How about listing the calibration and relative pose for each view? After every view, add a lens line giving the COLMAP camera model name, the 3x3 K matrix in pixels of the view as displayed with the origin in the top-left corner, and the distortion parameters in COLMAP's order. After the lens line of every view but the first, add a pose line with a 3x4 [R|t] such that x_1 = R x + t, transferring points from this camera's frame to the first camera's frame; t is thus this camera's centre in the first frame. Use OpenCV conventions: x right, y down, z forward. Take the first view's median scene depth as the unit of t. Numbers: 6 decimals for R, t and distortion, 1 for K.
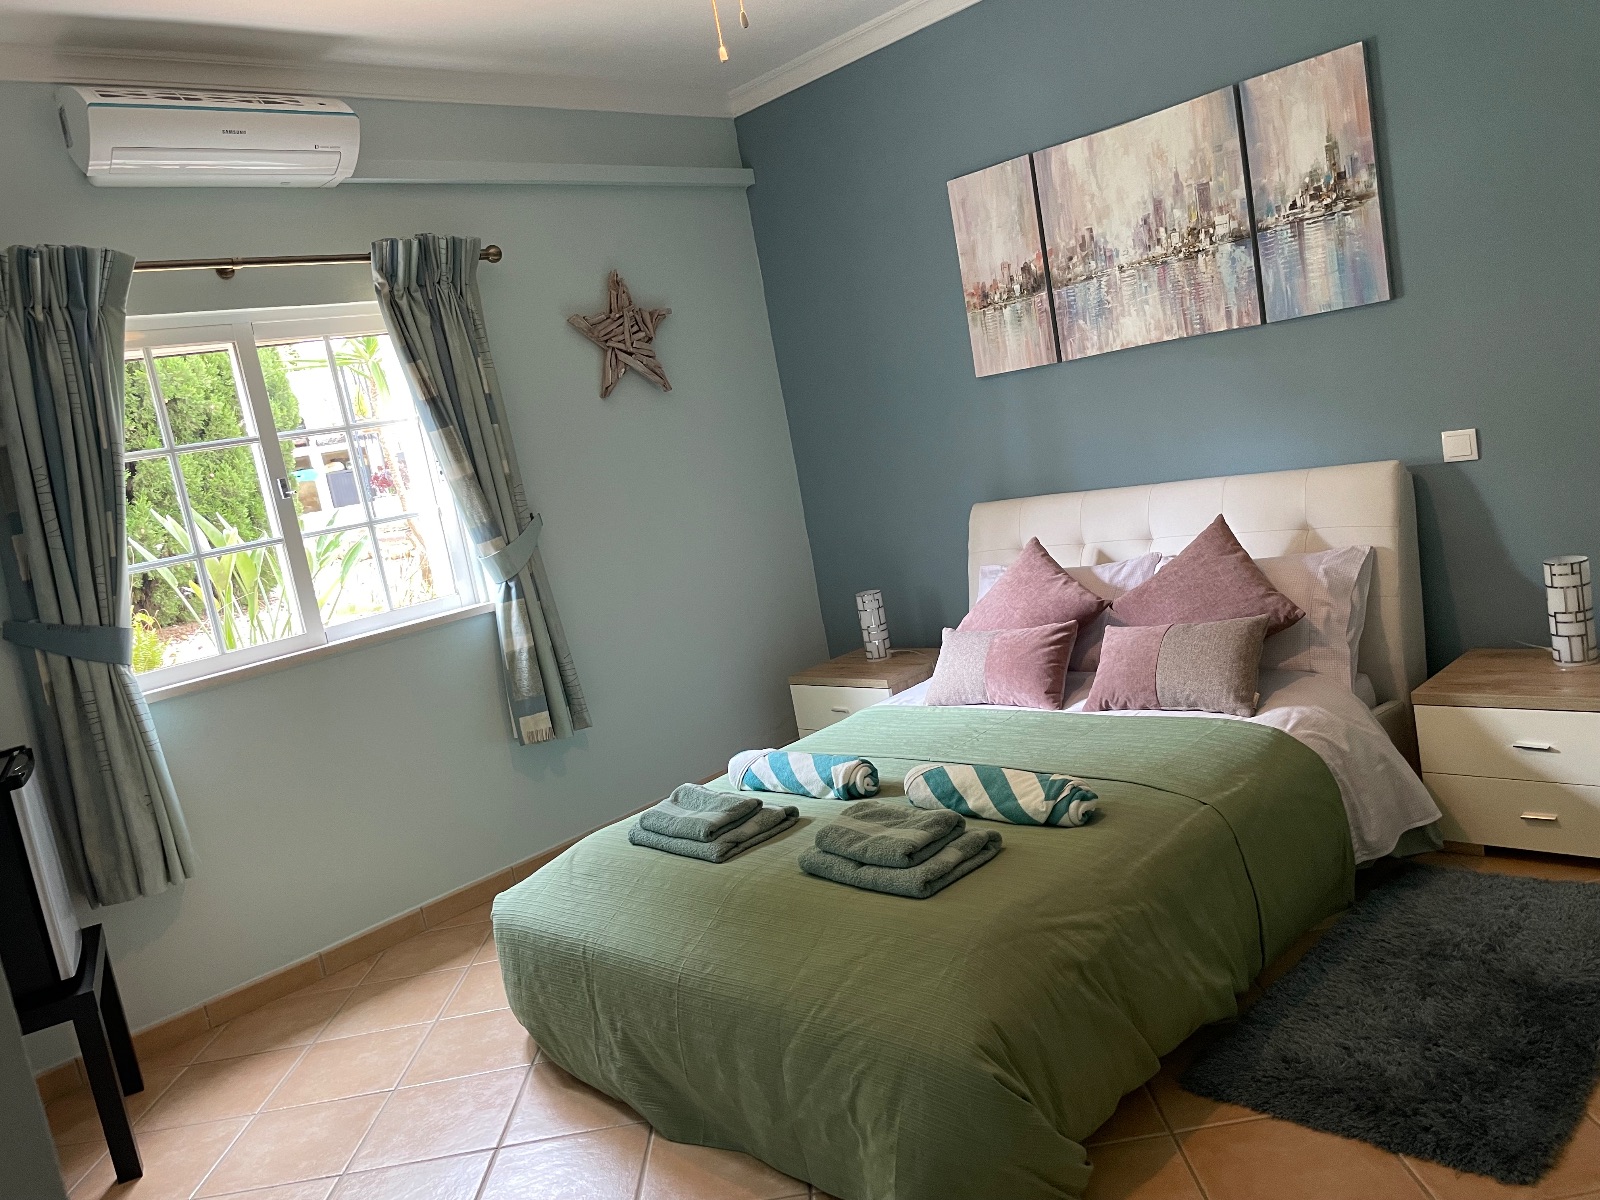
lens RADIAL K [[1236.4, 0, 800.0], [0, 1236.4, 600.0], [0, 0, 1]] dist [0.104880, -0.137251]
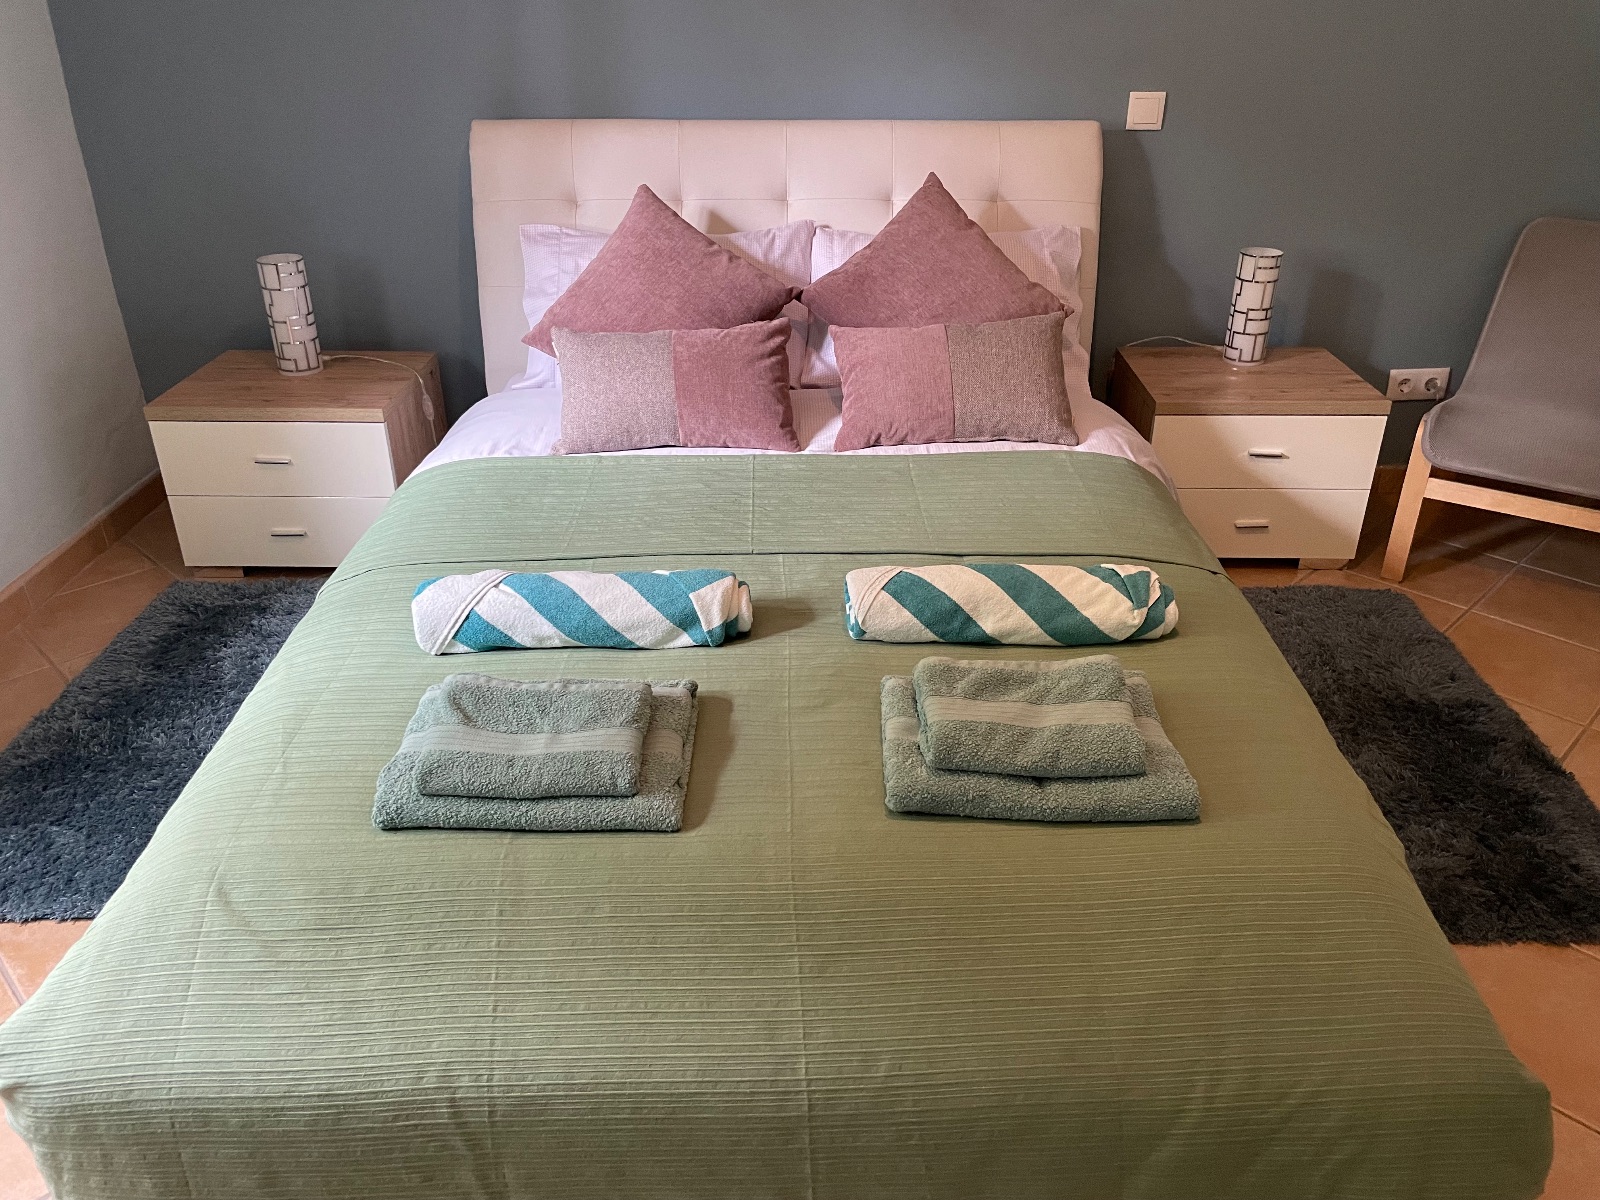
lens RADIAL K [[1222.3, 0, 803.5], [0, 1222.3, 589.2], [0, 0, 1]] dist [0.091145, -0.131742]
pose [[0.686149, -0.160187, 0.709606, -0.328110], [-0.023907, 0.969962, 0.242077, -0.003066], [-0.727069, -0.183066, 0.661709, 0.586286]]
